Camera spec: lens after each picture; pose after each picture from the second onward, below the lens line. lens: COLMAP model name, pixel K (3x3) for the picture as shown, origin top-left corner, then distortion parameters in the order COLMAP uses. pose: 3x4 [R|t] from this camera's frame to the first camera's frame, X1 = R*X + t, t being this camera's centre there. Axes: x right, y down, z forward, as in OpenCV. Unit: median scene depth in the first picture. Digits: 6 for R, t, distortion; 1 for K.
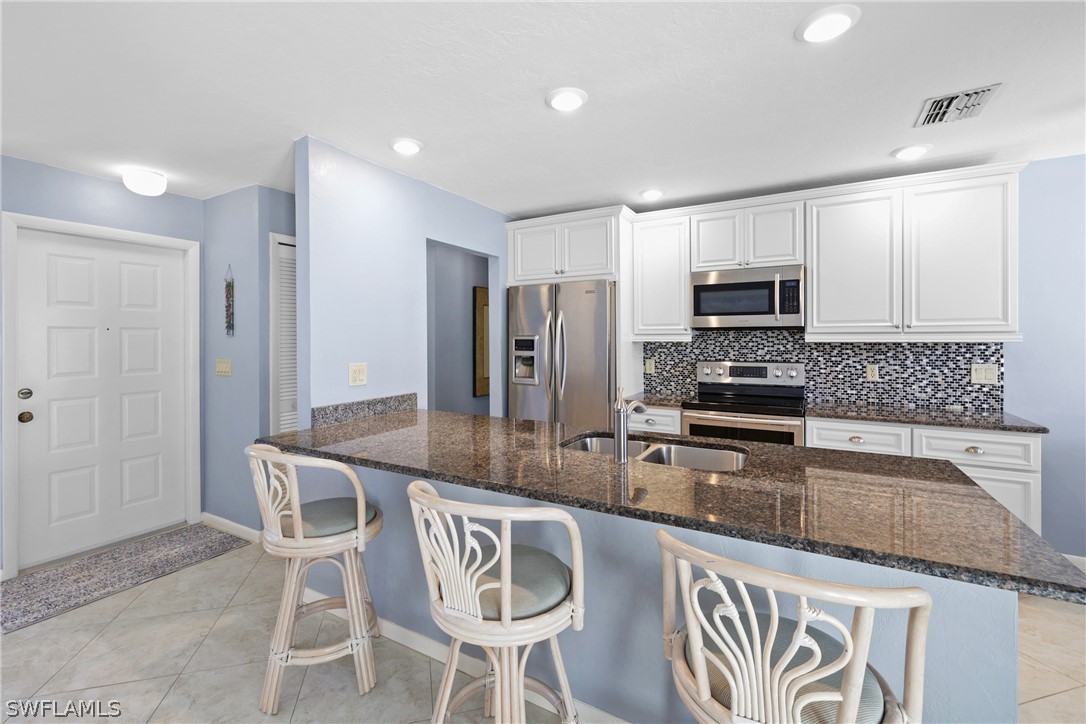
lens RADIAL K [[478.3, 0, 566.7], [0, 478.3, 339.2], [0, 0, 1]] dist [0.000653, -0.000221]
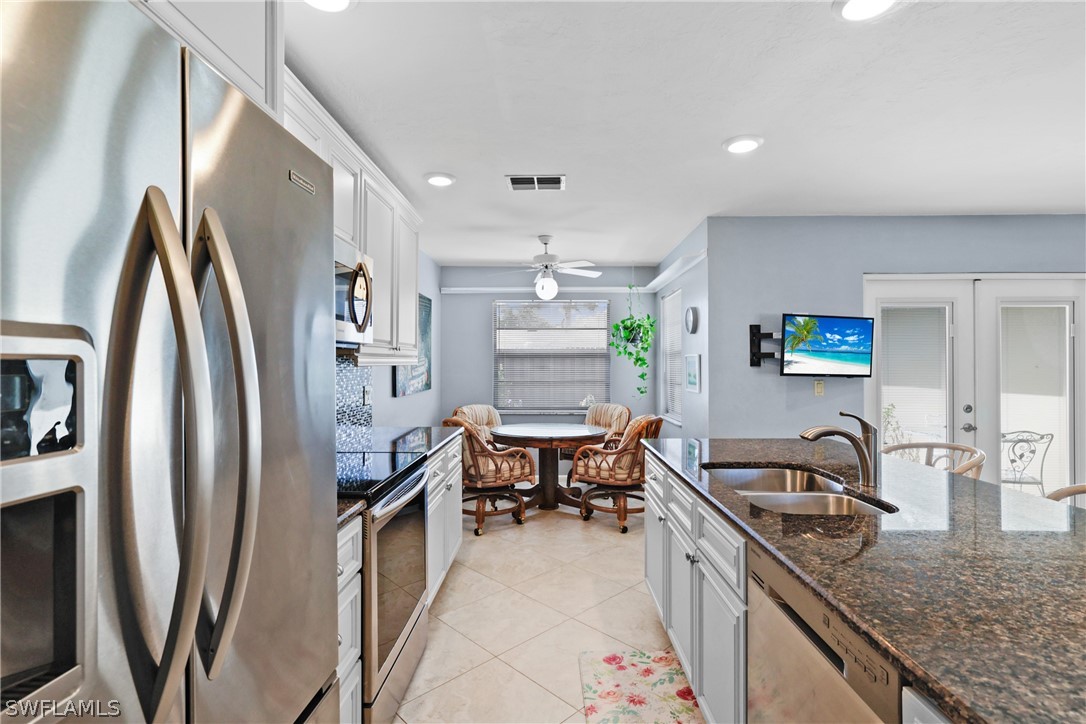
lens RADIAL K [[496.2, 0, 524.2], [0, 496.2, 364.9], [0, 0, 1]] dist [-0.000315, -0.001170]
pose [[-0.411867, 0.002760, 0.911240, -0.274836], [0.011121, 0.999936, 0.001998, 0.003728], [-0.911176, 0.010957, -0.411872, 1.058949]]
